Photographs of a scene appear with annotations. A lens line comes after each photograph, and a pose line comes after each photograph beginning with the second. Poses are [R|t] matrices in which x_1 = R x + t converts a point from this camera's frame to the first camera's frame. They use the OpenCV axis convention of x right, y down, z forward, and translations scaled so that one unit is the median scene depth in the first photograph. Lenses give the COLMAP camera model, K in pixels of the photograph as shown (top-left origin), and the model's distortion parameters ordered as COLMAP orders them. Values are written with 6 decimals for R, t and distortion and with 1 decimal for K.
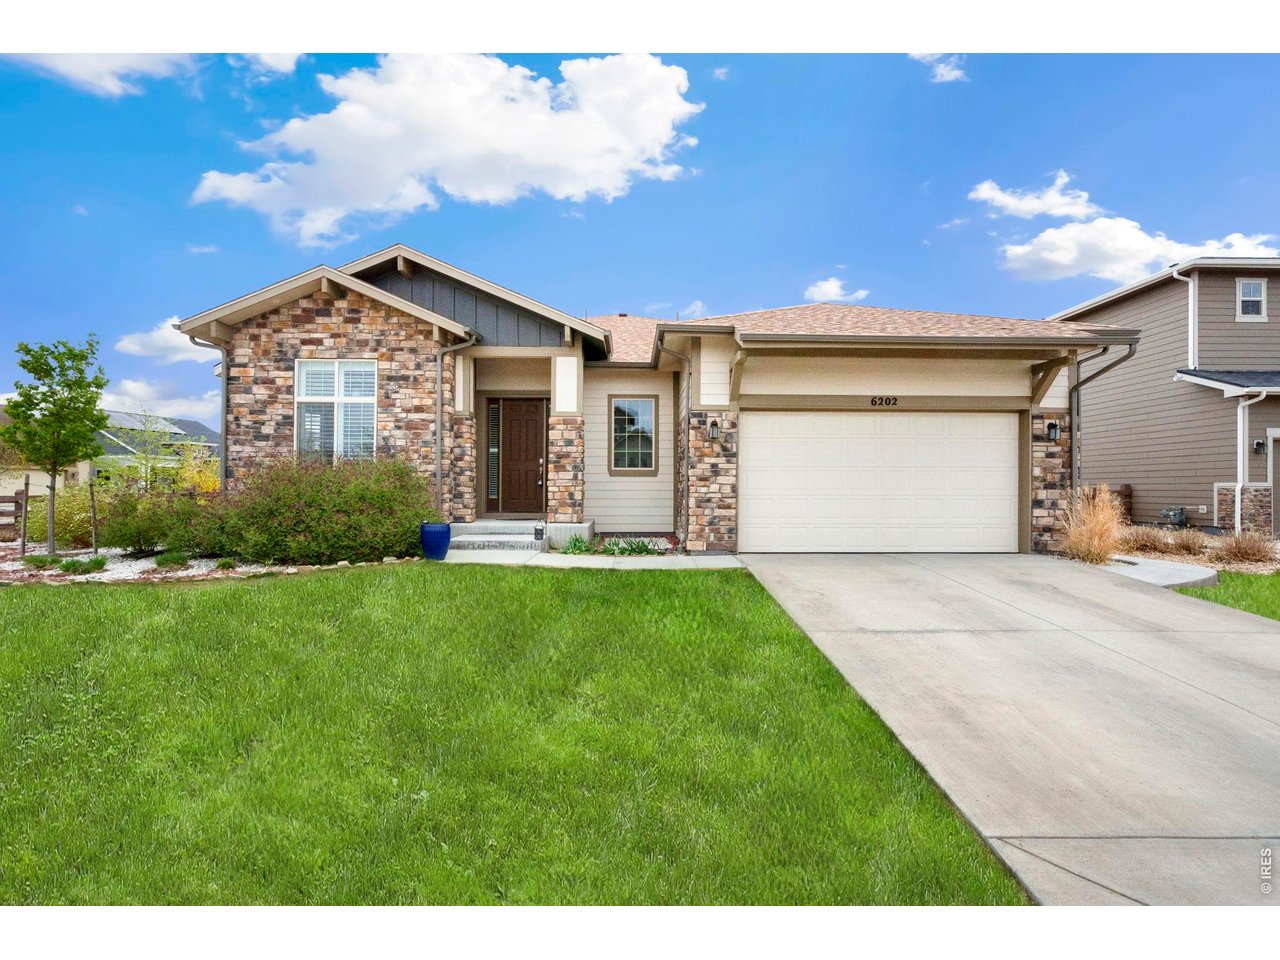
lens RADIAL K [[614.0, 0, 637.3], [0, 614.0, 484.1], [0, 0, 1]] dist [-0.009750, 0.001282]
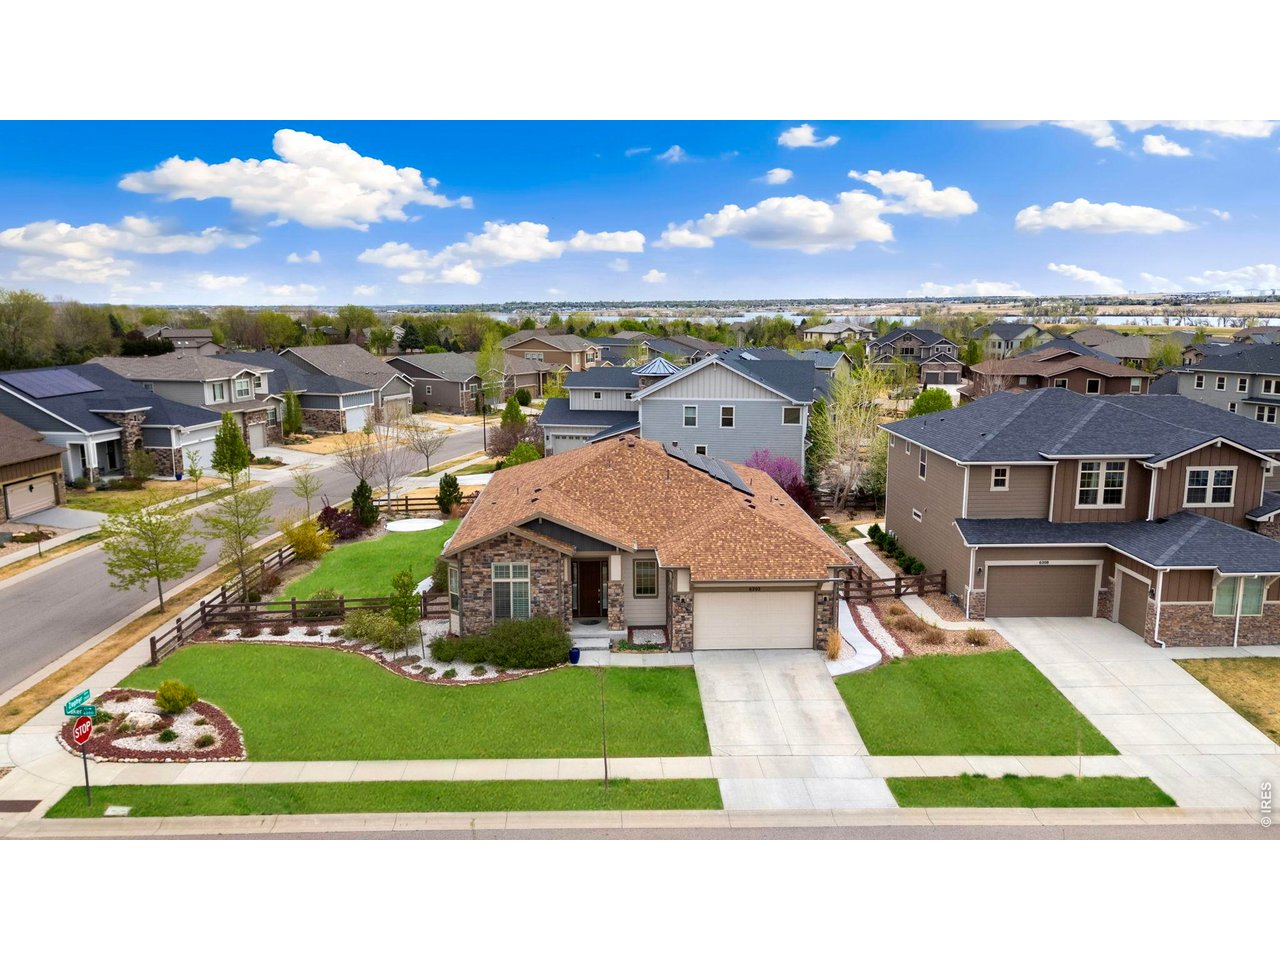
lens RADIAL K [[965.6, 0, 643.0], [0, 965.6, 477.8], [0, 0, 1]] dist [0.084119, -0.003907]
pose [[0.999458, -0.012380, 0.030507, -0.124516], [0.006832, 0.984427, 0.175659, -1.098894], [-0.032207, -0.175355, 0.983978, -2.336497]]
